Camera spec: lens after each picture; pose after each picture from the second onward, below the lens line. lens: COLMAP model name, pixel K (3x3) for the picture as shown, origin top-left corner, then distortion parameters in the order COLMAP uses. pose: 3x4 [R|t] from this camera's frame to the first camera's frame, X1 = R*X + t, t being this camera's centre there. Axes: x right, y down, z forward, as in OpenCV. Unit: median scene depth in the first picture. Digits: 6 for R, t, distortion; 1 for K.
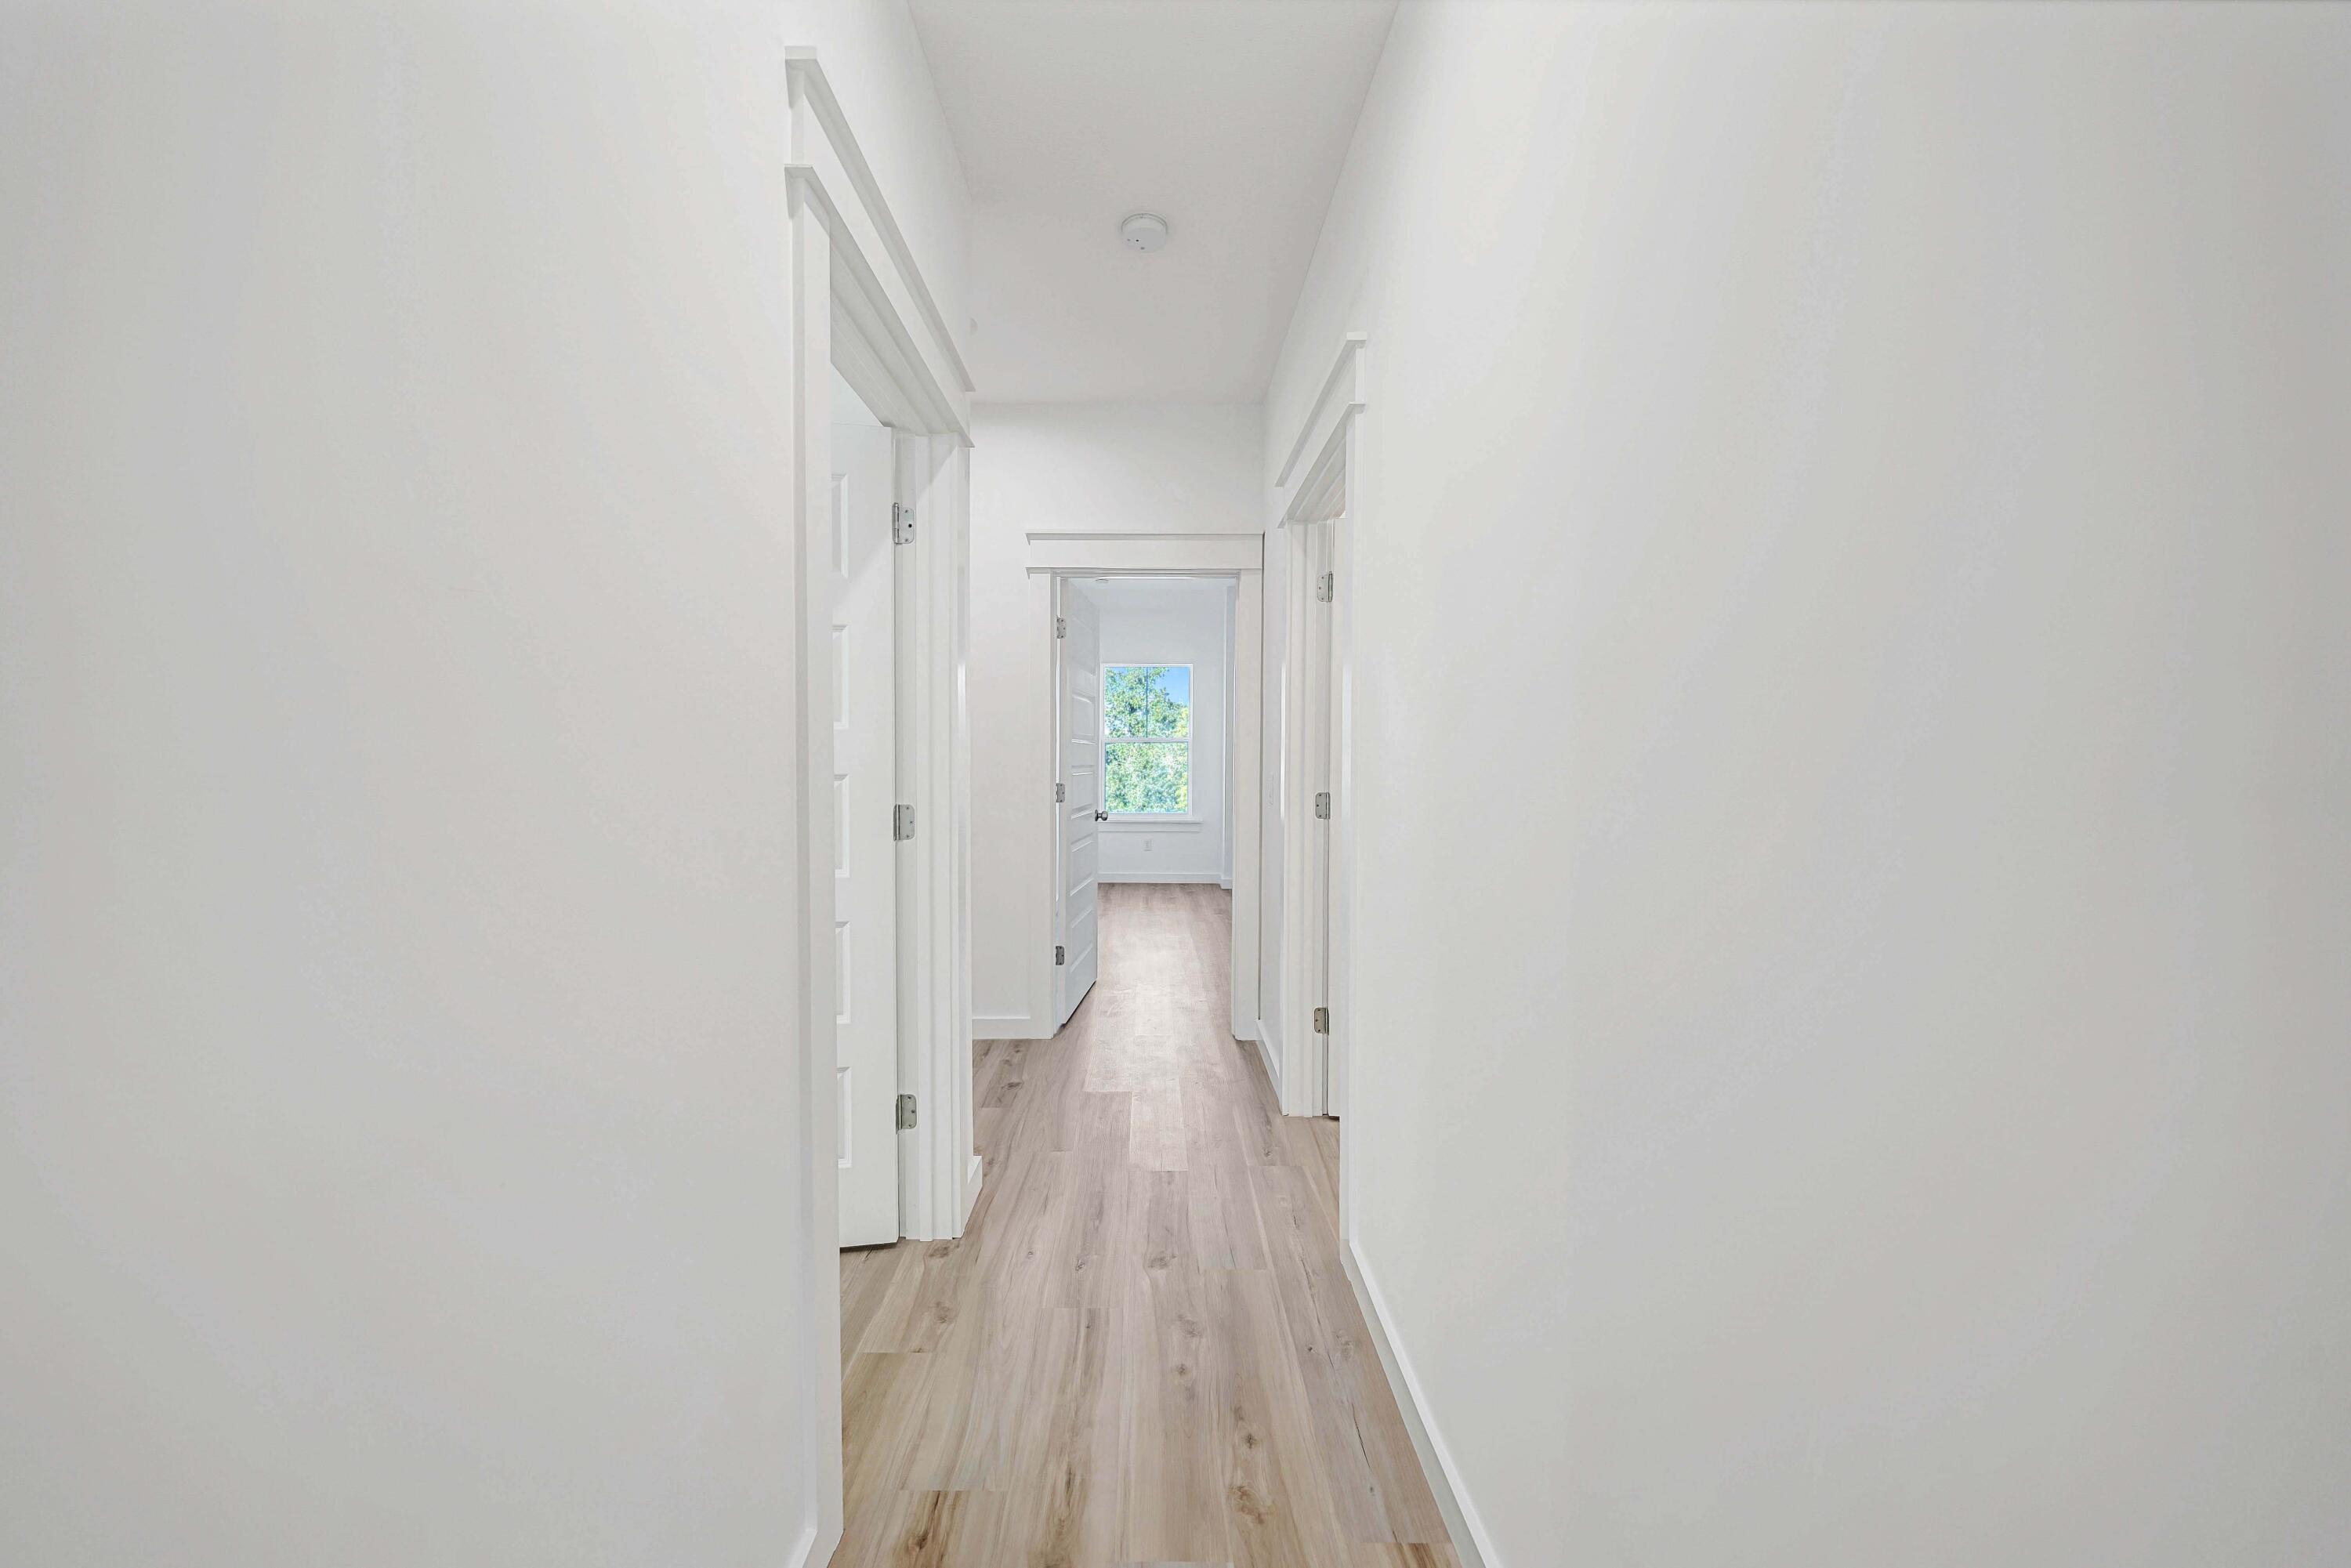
lens RADIAL K [[842.2, 0, 1182.0], [0, 842.2, 771.0], [0, 0, 1]] dist [0.003343, 0.000101]
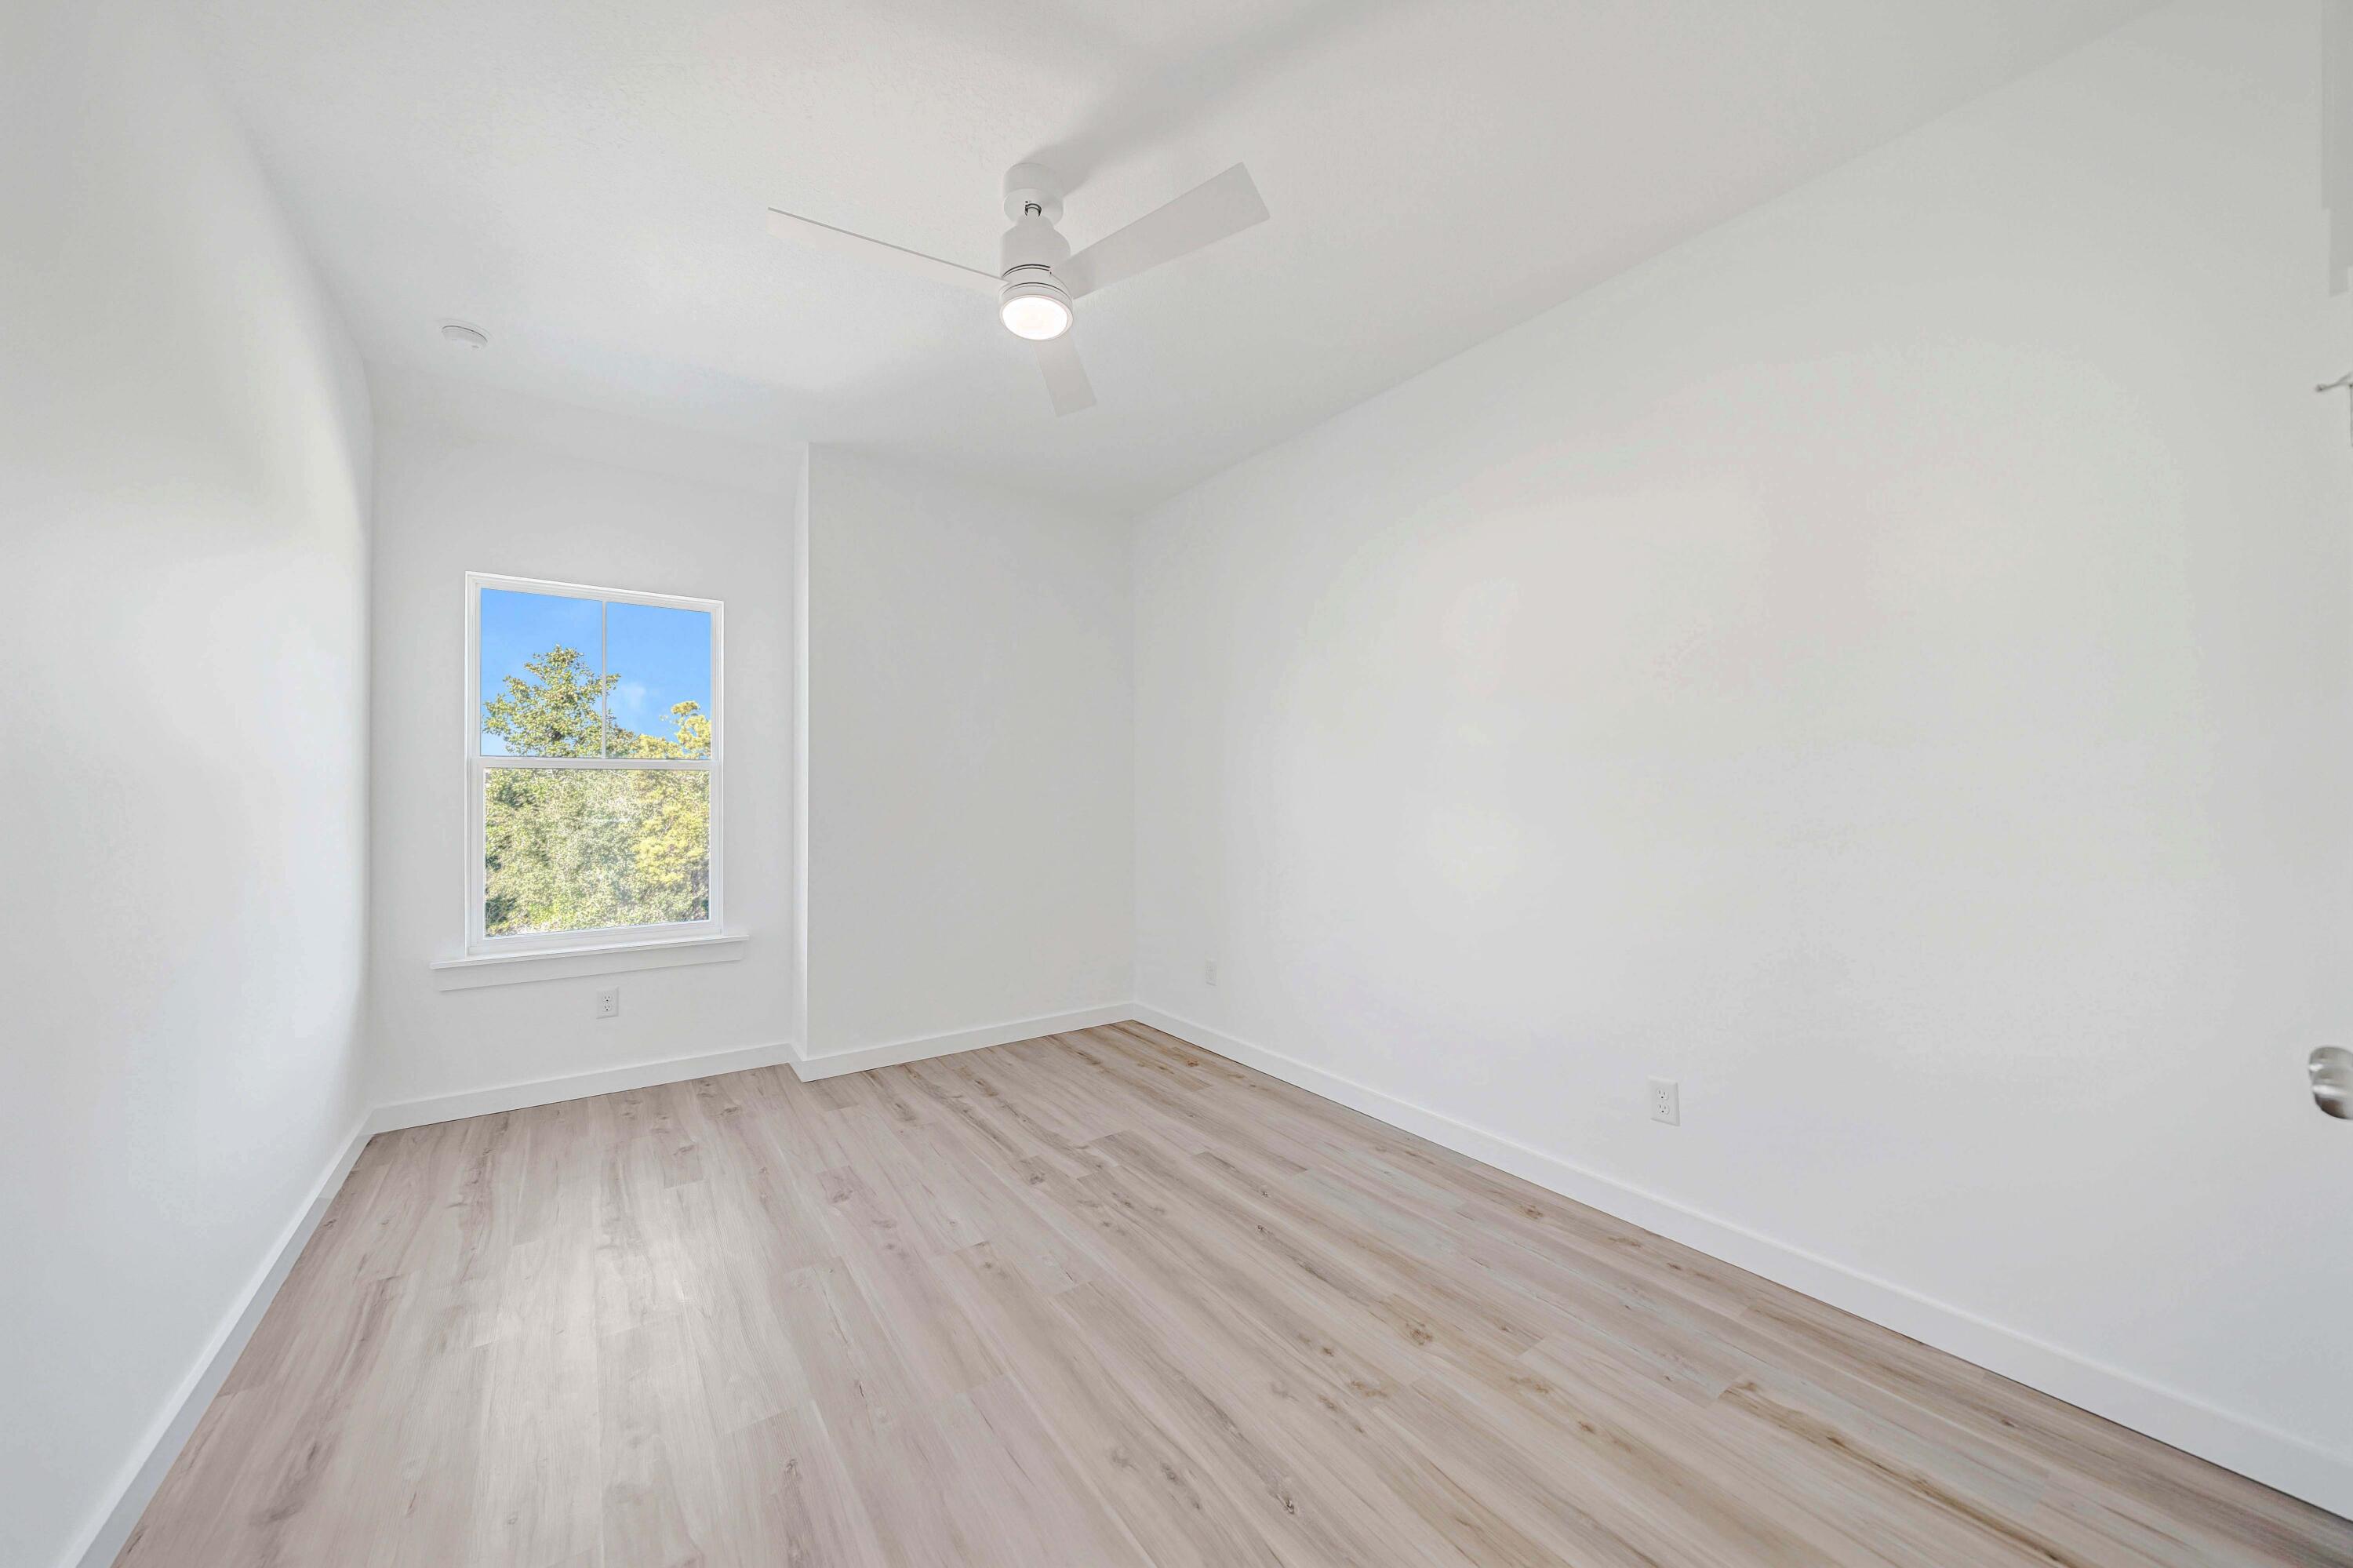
lens RADIAL K [[843.0, 0, 1178.8], [0, 843.0, 784.5], [0, 0, 1]] dist [0.003343, 0.000101]
pose [[0.838872, -0.006869, 0.544285, -0.008023], [0.022170, 0.999522, -0.021554, -0.002679], [-0.543877, 0.030148, 0.838623, 0.125117]]
